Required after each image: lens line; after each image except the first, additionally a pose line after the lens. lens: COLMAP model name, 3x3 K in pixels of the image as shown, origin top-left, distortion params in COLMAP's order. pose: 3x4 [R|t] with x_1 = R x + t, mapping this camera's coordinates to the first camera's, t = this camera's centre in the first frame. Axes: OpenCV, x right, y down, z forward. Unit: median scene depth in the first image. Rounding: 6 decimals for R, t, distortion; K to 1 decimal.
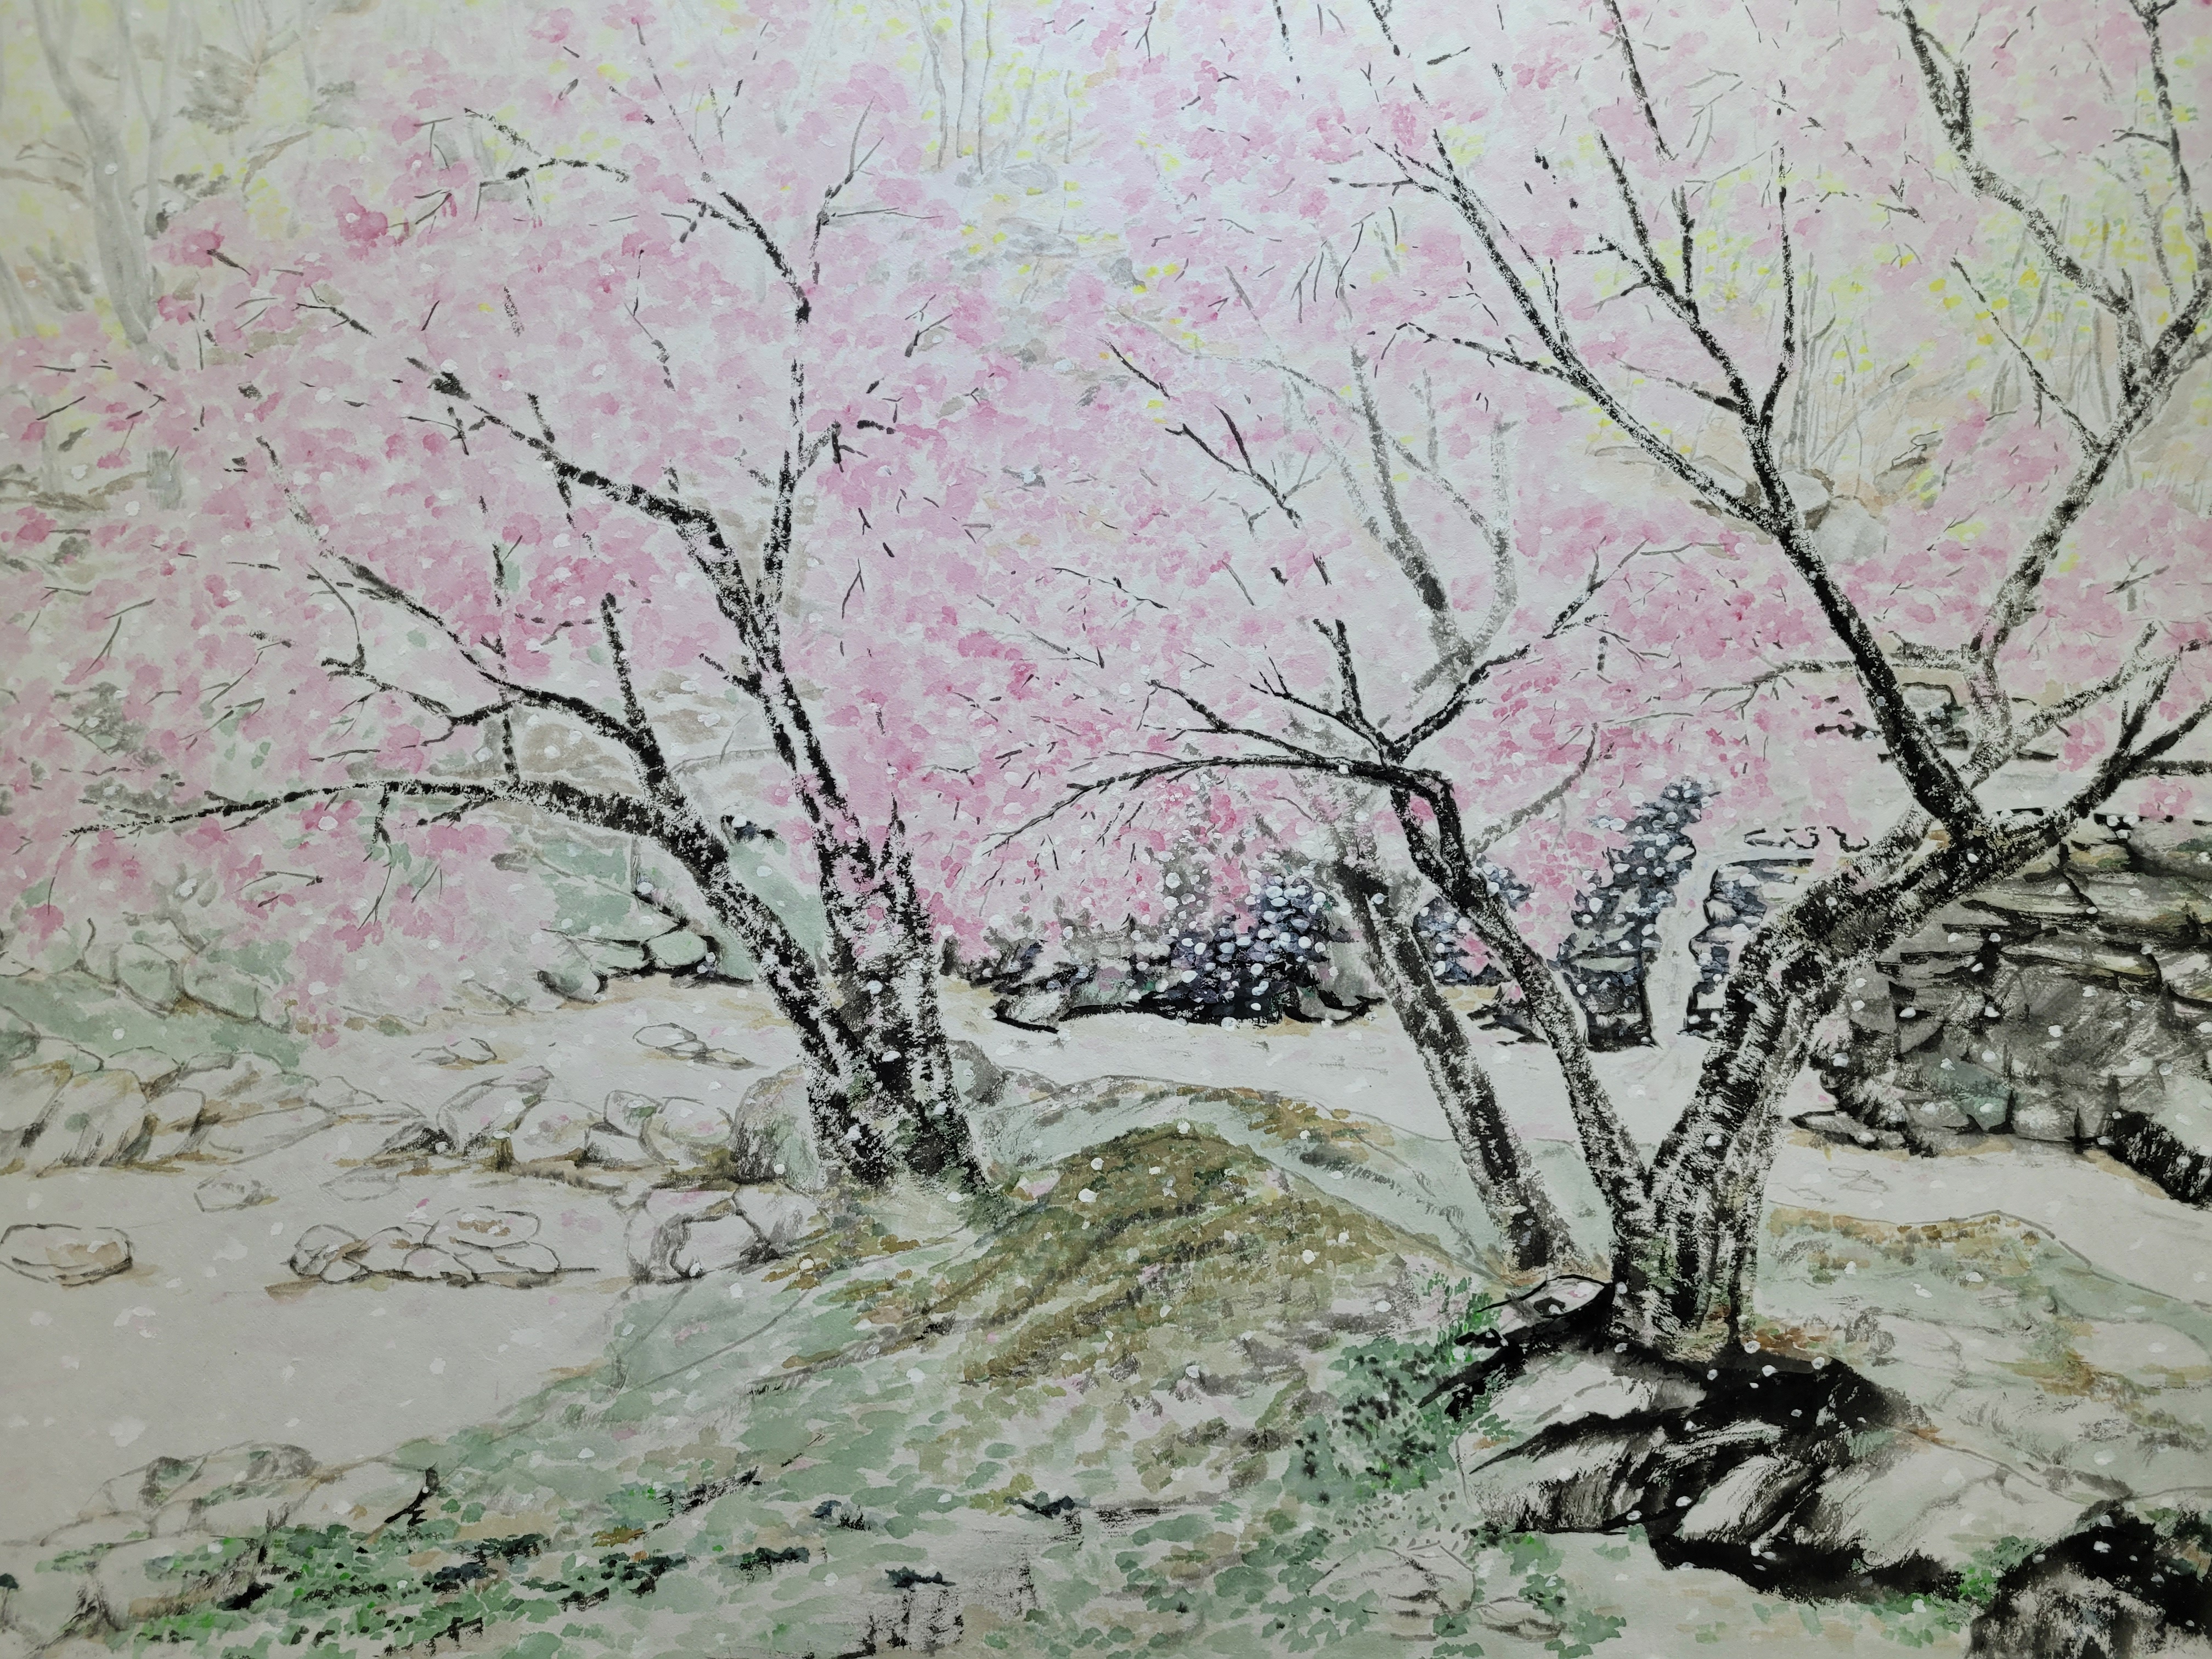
lens RADIAL K [[1675.5, 0, 1104.0], [0, 1675.5, 828.1], [0, 0, 1]] dist [0.038843, -0.026542]
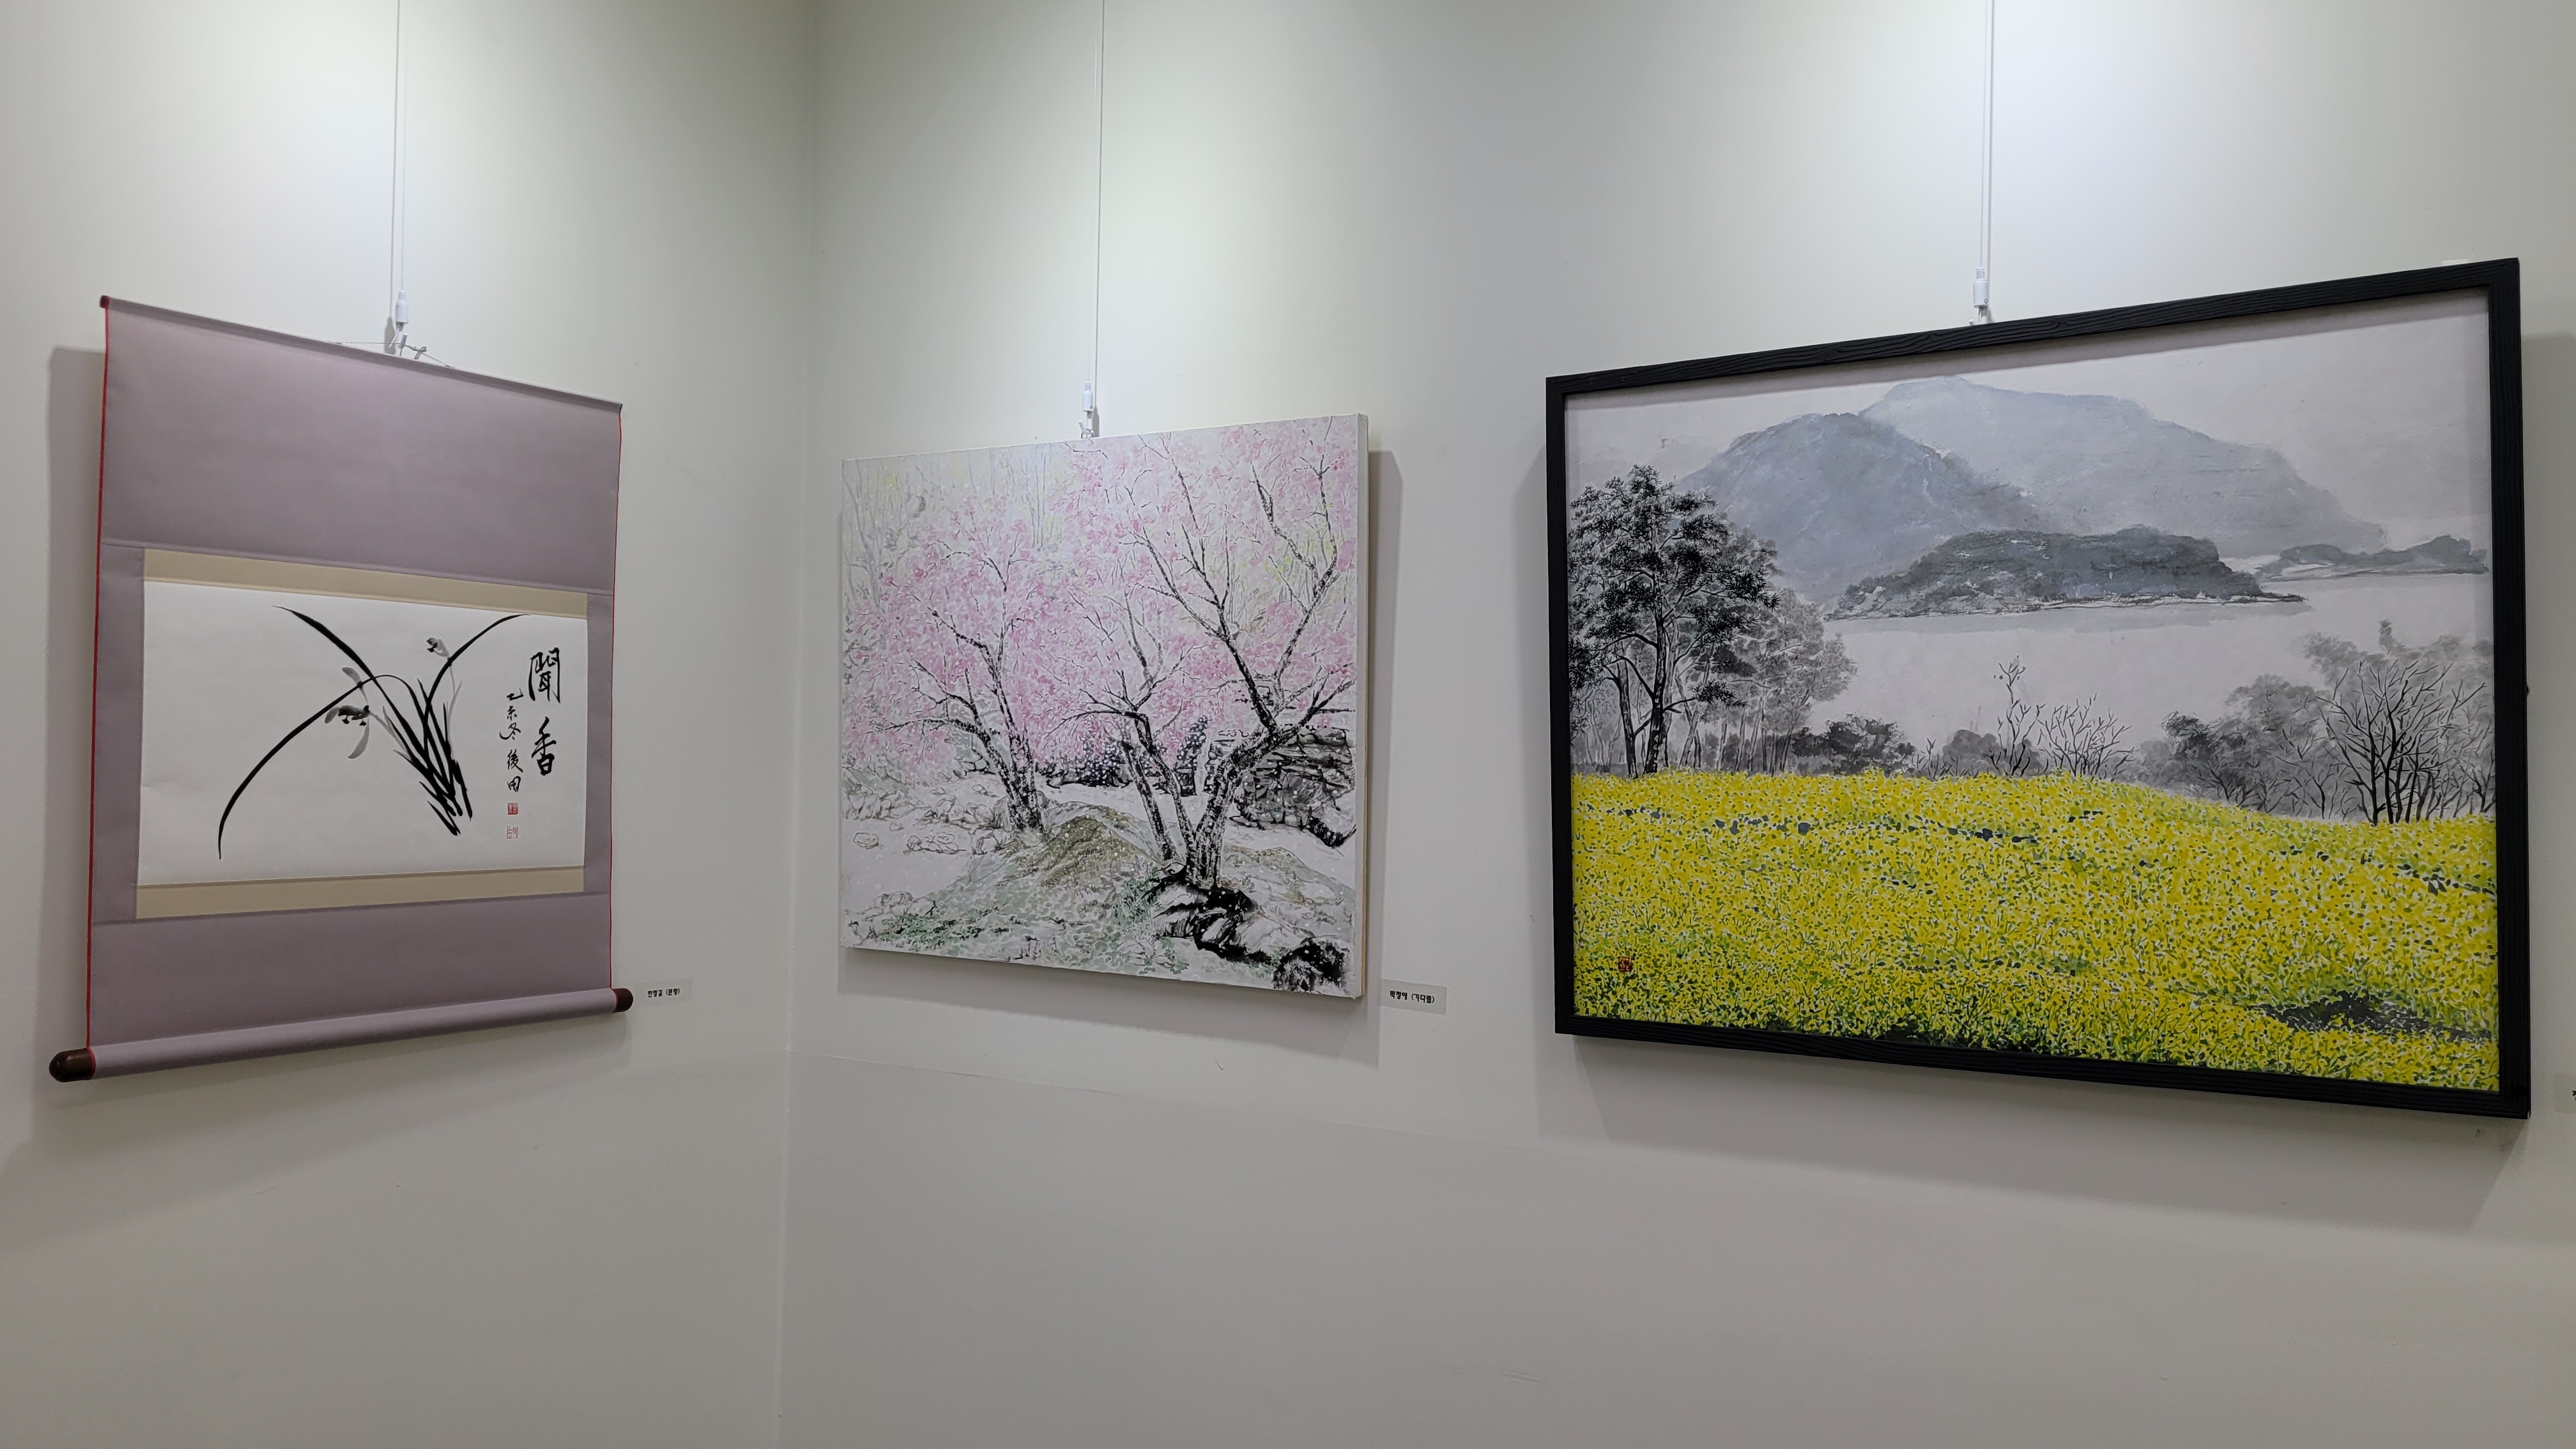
lens RADIAL K [[1912.8, 0, 1287.5], [0, 1912.8, 731.6], [0, 0, 1]] dist [0.035547, -0.019064]
pose [[0.817677, -0.003304, -0.575668, 2.684175], [0.009325, 0.999928, 0.007506, -0.024724], [0.575602, -0.011505, 0.817649, -2.021448]]
